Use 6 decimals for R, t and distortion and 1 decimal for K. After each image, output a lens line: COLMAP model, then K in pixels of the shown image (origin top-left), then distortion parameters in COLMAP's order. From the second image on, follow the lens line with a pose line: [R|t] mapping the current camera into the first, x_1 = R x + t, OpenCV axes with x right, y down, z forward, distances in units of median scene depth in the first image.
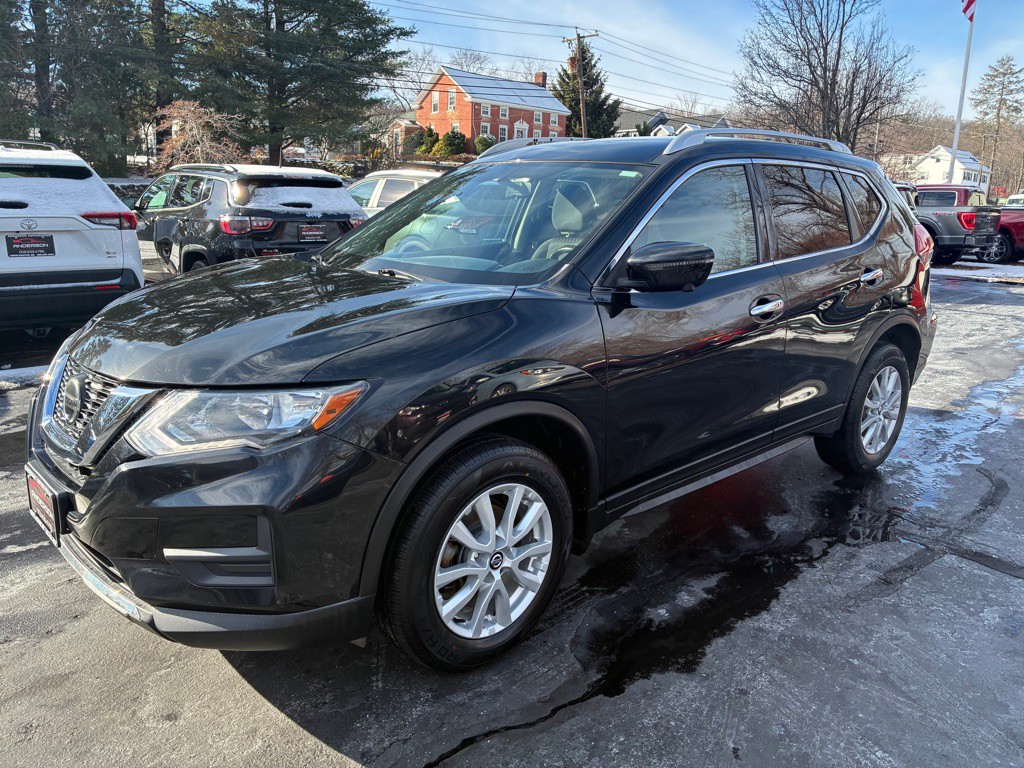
lens RADIAL K [[777.2, 0, 500.9], [0, 777.2, 375.5], [0, 0, 1]] dist [0.055060, -0.074512]
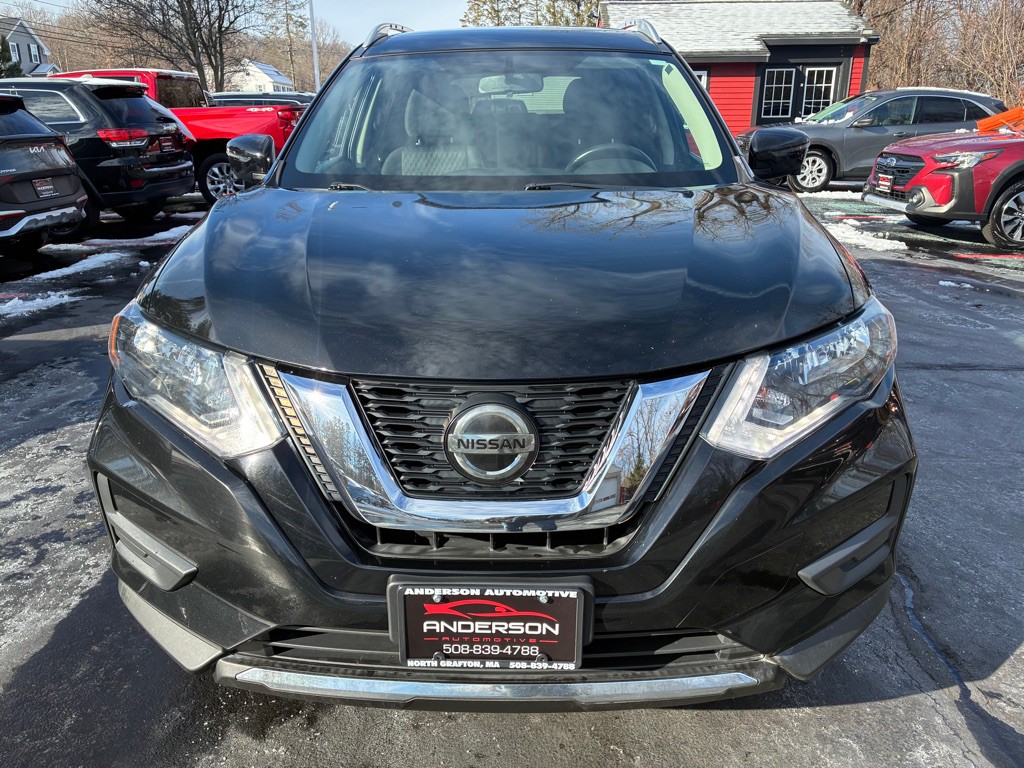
lens RADIAL K [[777.2, 0, 513.4], [0, 777.2, 381.9], [0, 0, 1]] dist [0.055060, -0.074512]
pose [[0.692093, -0.262173, 0.672512, -0.259402], [0.188715, 0.965020, 0.181995, -0.032641], [-0.696703, 0.000955, 0.717359, 0.162240]]
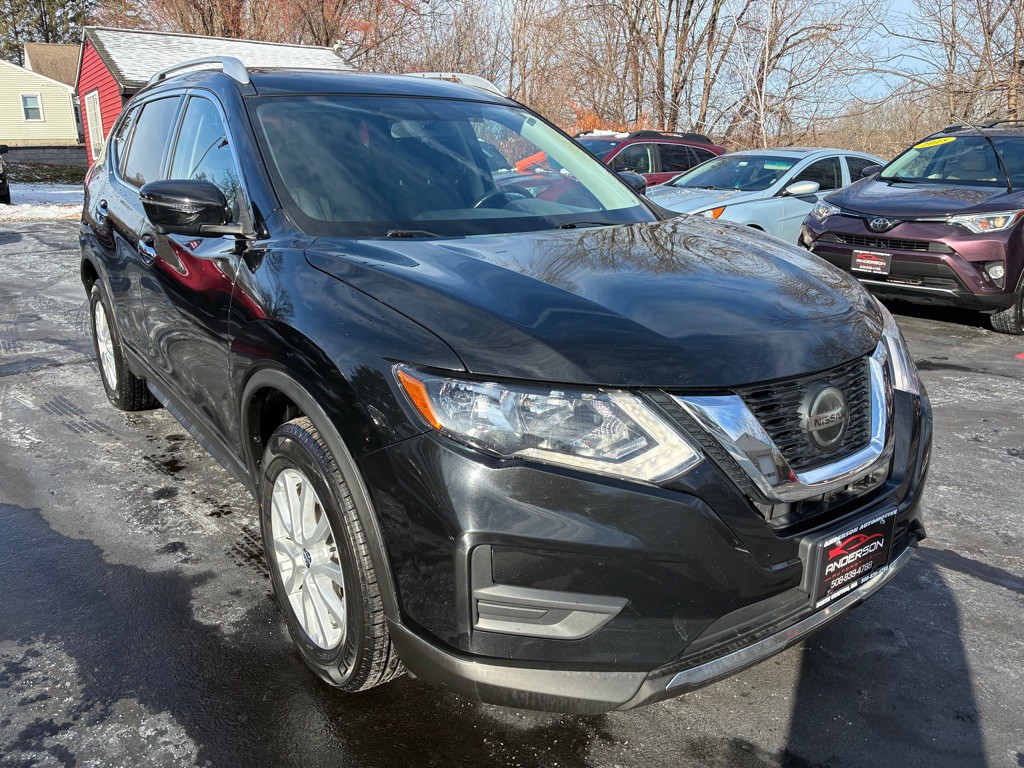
lens RADIAL K [[777.2, 0, 516.7], [0, 777.2, 384.6], [0, 0, 1]] dist [0.055060, -0.074512]
pose [[0.098772, -0.308769, 0.945994, -0.364347], [0.219929, 0.933909, 0.281862, -0.078996], [-0.970503, 0.180212, 0.160151, 0.331119]]
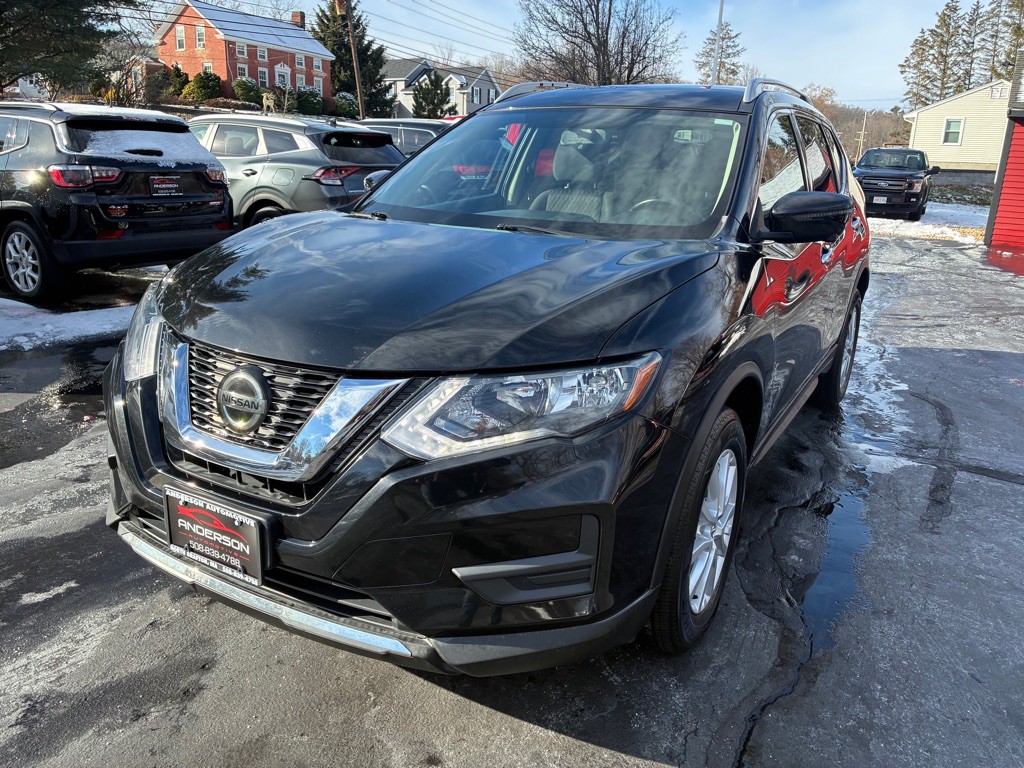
lens RADIAL K [[777.2, 0, 512.8], [0, 777.2, 382.7], [0, 0, 1]] dist [0.055060, -0.074512]
pose [[0.953038, -0.077897, 0.292663, -0.146023], [0.058352, 0.995479, 0.074944, -0.008333], [-0.297178, -0.054347, 0.953274, 0.049369]]
